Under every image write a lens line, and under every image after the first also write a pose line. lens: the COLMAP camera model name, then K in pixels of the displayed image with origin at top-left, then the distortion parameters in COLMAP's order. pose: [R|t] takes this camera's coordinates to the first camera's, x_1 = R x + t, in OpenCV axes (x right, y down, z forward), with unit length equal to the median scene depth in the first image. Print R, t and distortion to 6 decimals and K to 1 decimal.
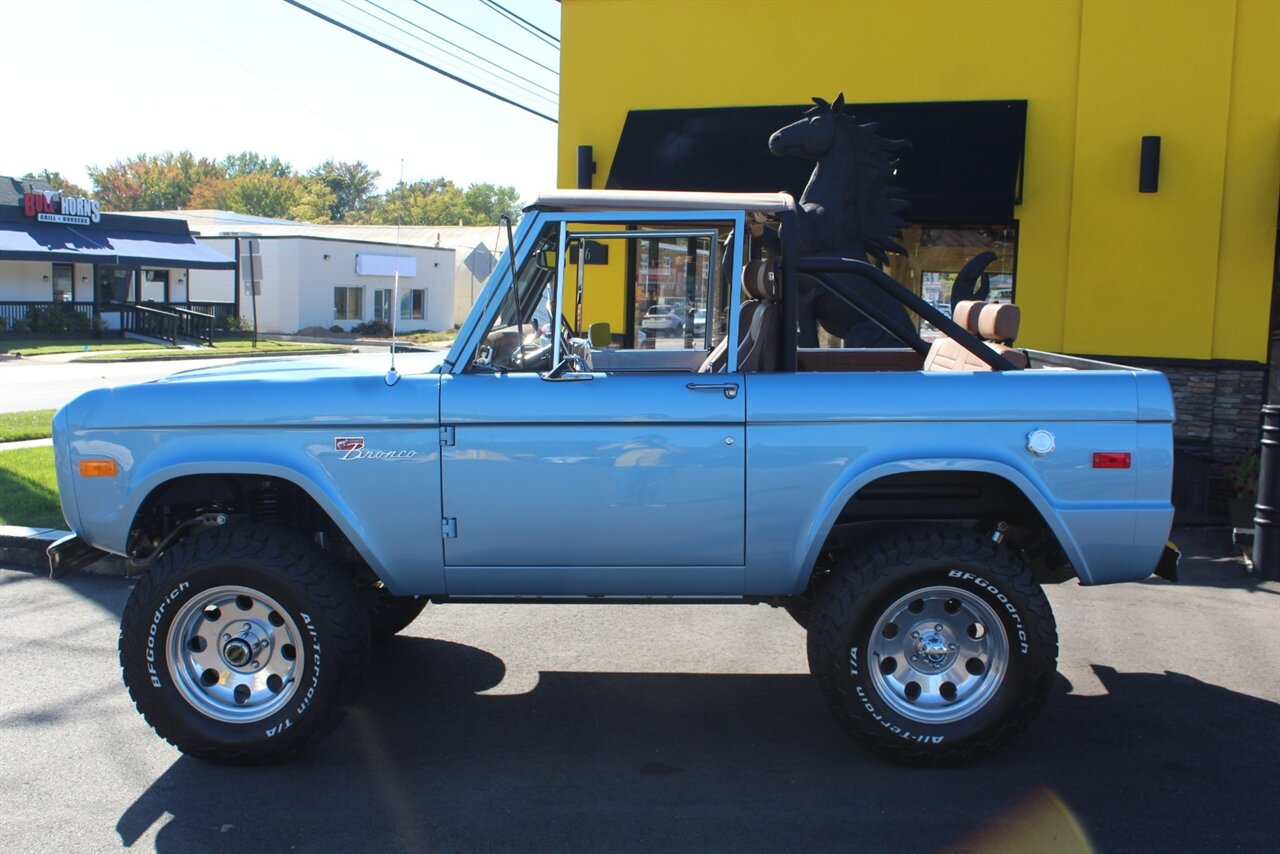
lens RADIAL K [[1212.9, 0, 684.7], [0, 1212.9, 424.5], [0, 0, 1]] dist [-0.113307, 0.307118]
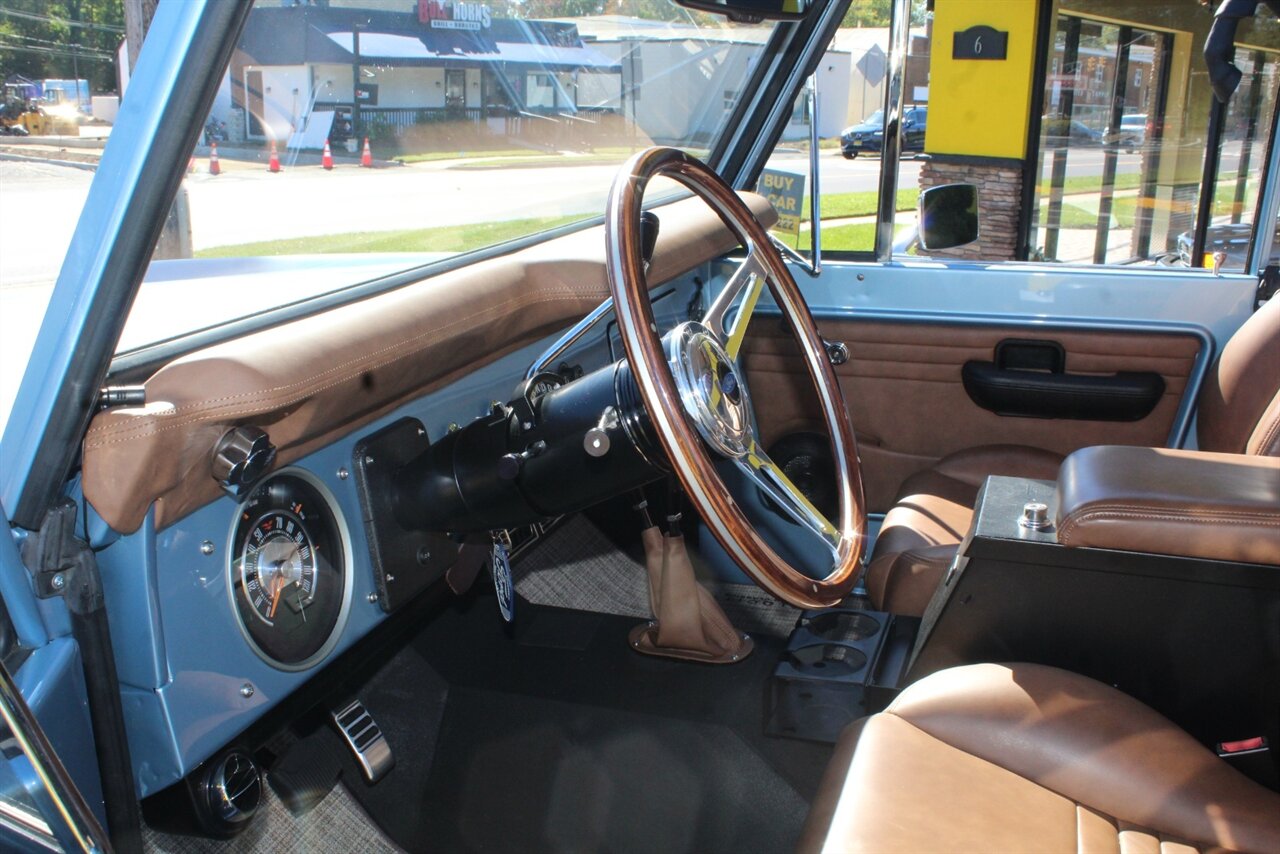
lens RADIAL K [[1171.0, 0, 640.0], [0, 1171.0, 427.0], [0, 0, 1]] dist [-0.086615, 0.028204]
pose [[0.934607, 0.094223, -0.342975, -0.004440], [-0.035772, 0.984285, 0.172925, -0.010838], [0.353878, -0.149348, 0.923291, 0.100981]]
